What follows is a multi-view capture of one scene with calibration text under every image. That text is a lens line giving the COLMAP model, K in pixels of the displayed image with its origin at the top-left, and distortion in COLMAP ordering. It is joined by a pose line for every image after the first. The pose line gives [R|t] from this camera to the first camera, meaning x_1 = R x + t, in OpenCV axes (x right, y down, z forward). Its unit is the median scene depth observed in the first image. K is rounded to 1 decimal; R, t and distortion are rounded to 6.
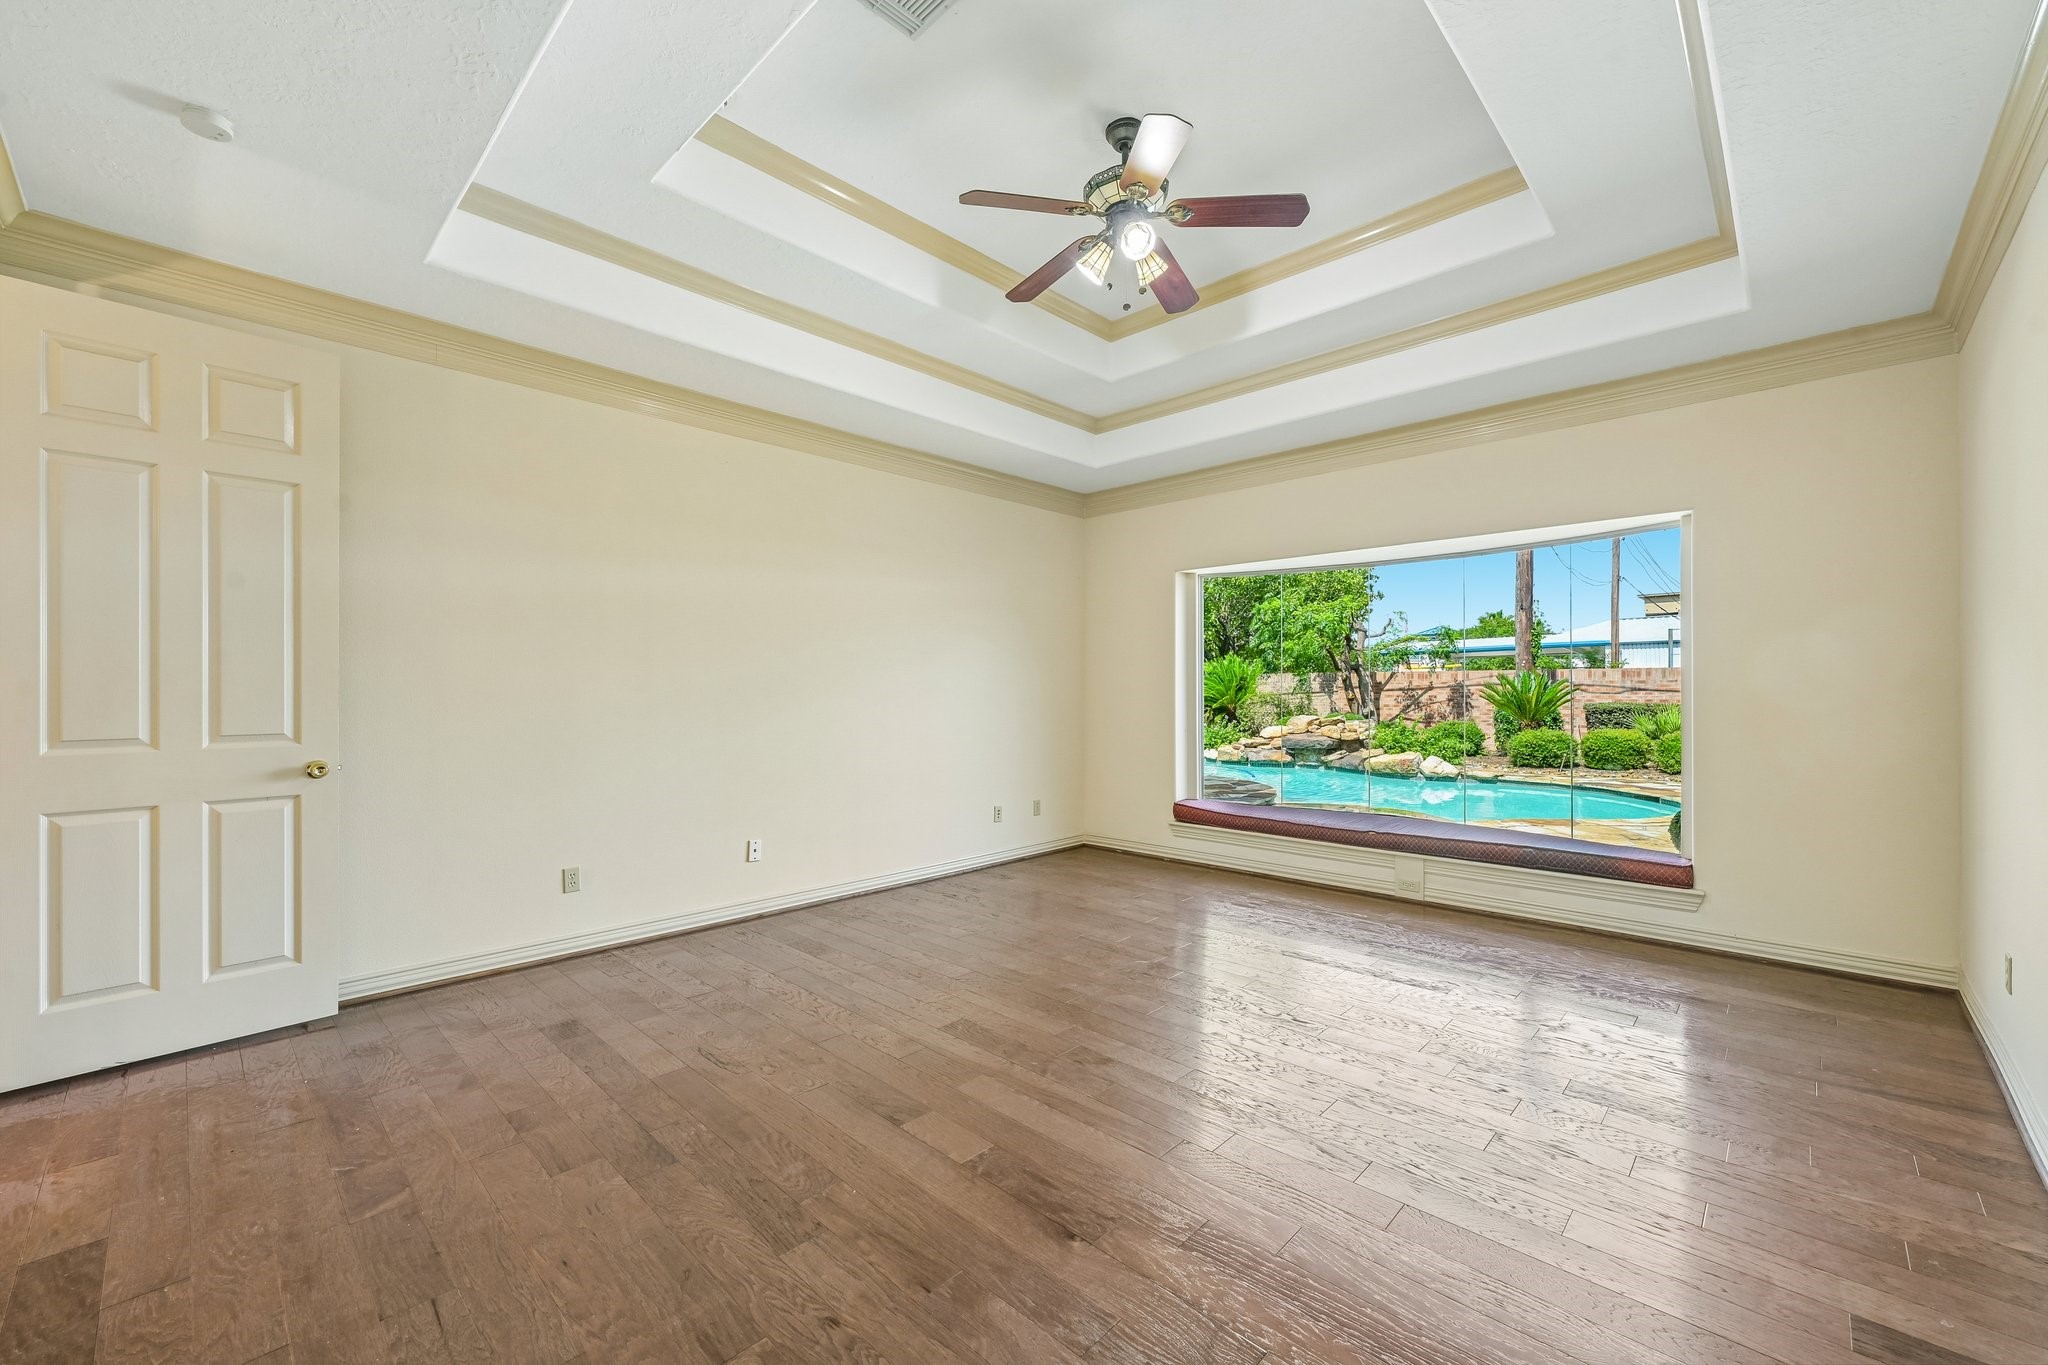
lens RADIAL K [[822.9, 0, 1025.8], [0, 822.9, 684.5], [0, 0, 1]] dist [0.000304, -0.000172]
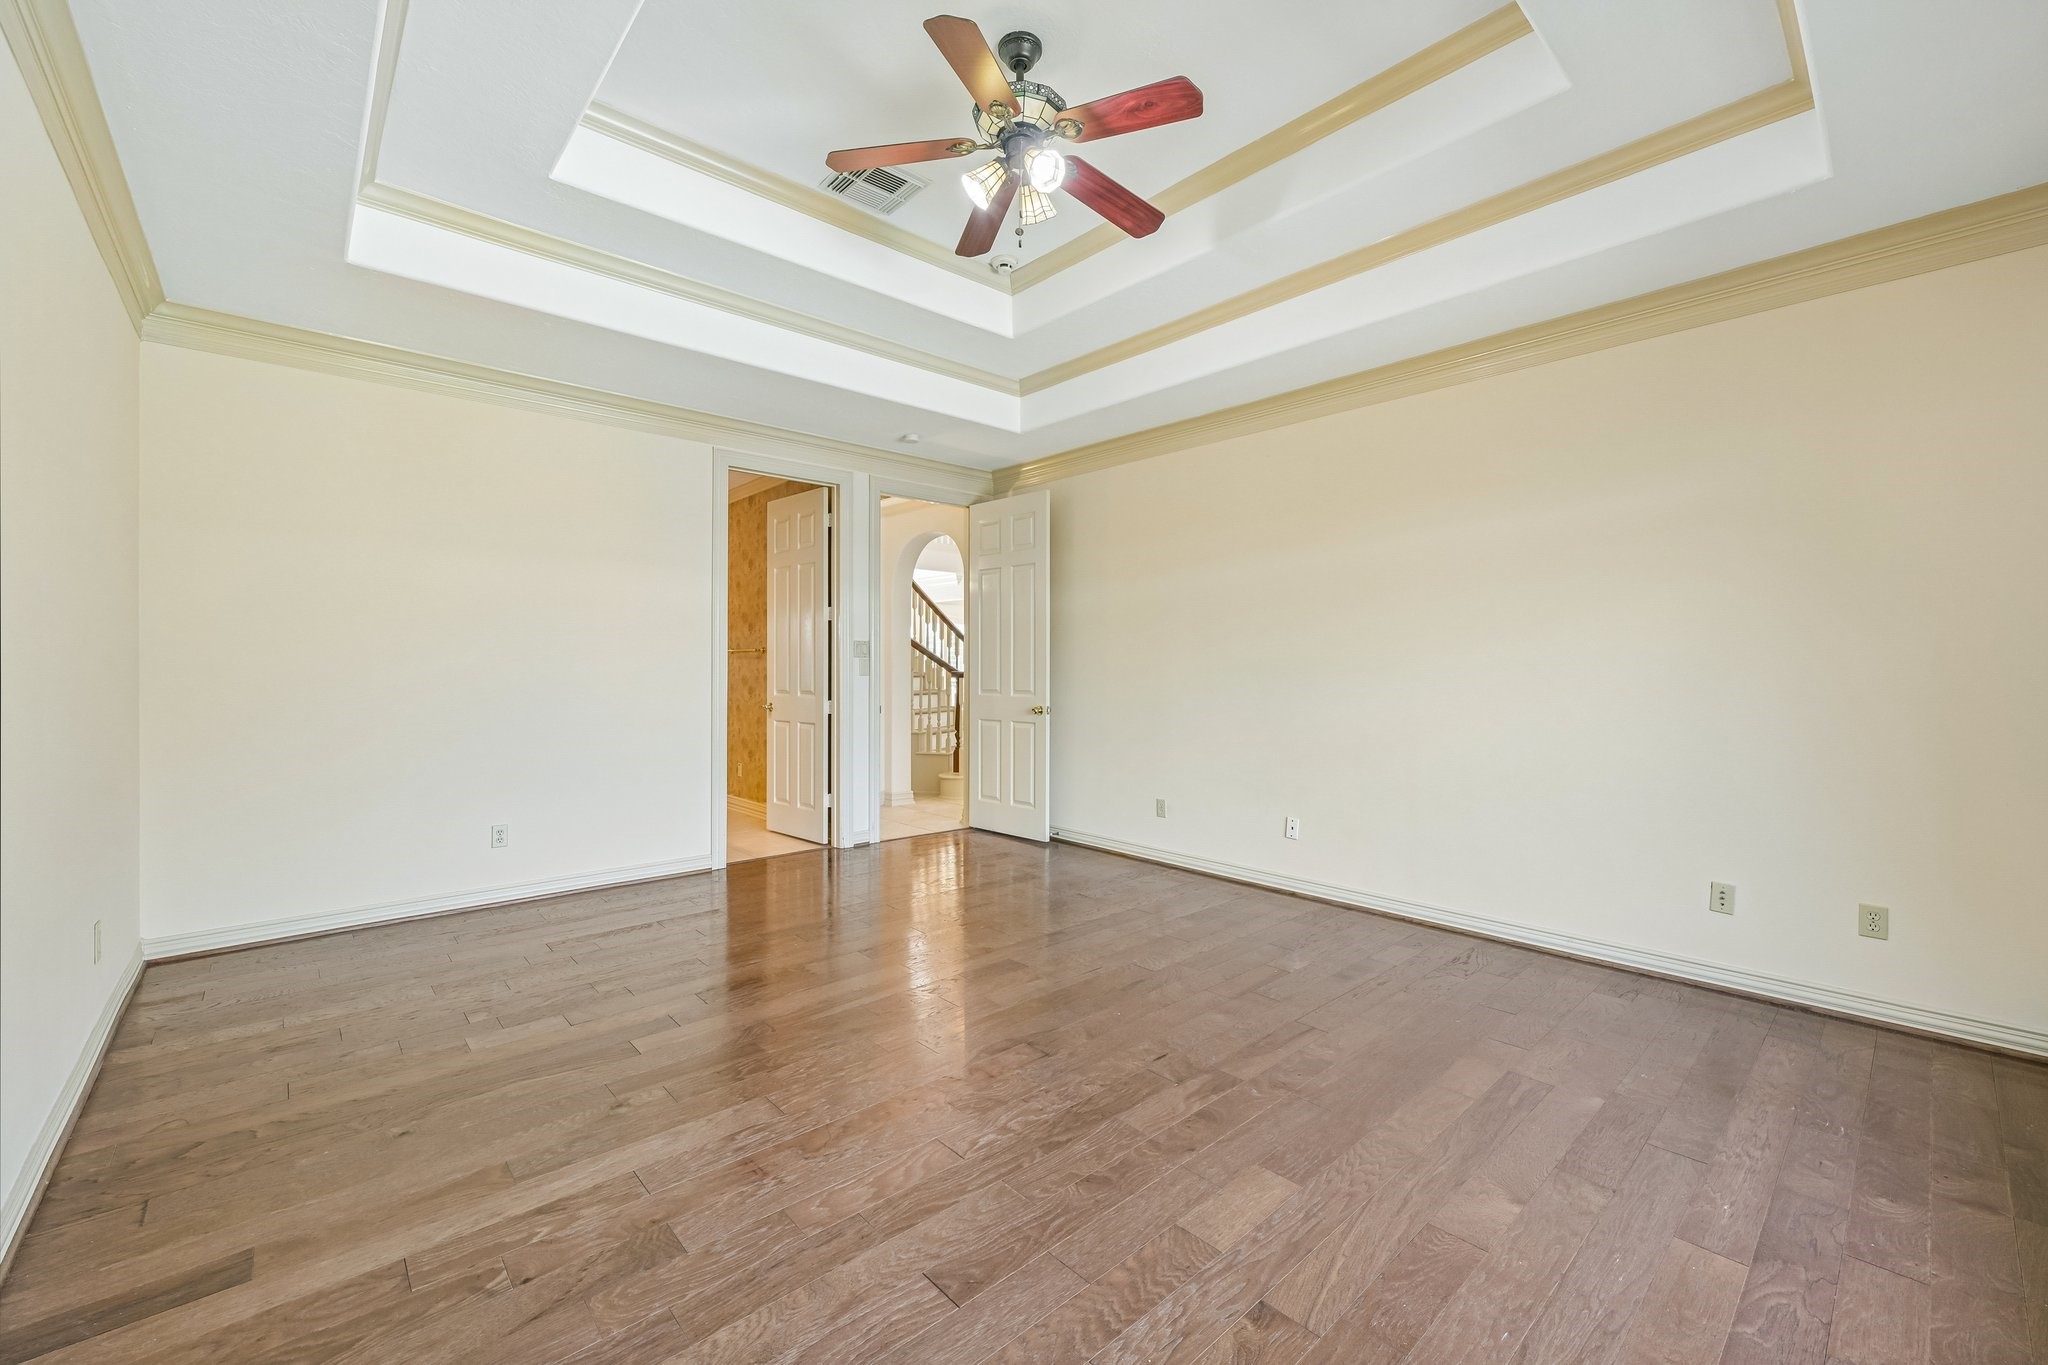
lens RADIAL K [[822.9, 0, 1025.8], [0, 822.9, 684.5], [0, 0, 1]] dist [0.000304, -0.000172]
pose [[-0.072627, 0.020262, -0.997153, 0.747082], [0.002165, 0.999794, 0.020158, 0.002307], [0.997357, -0.000695, -0.072656, 0.785518]]
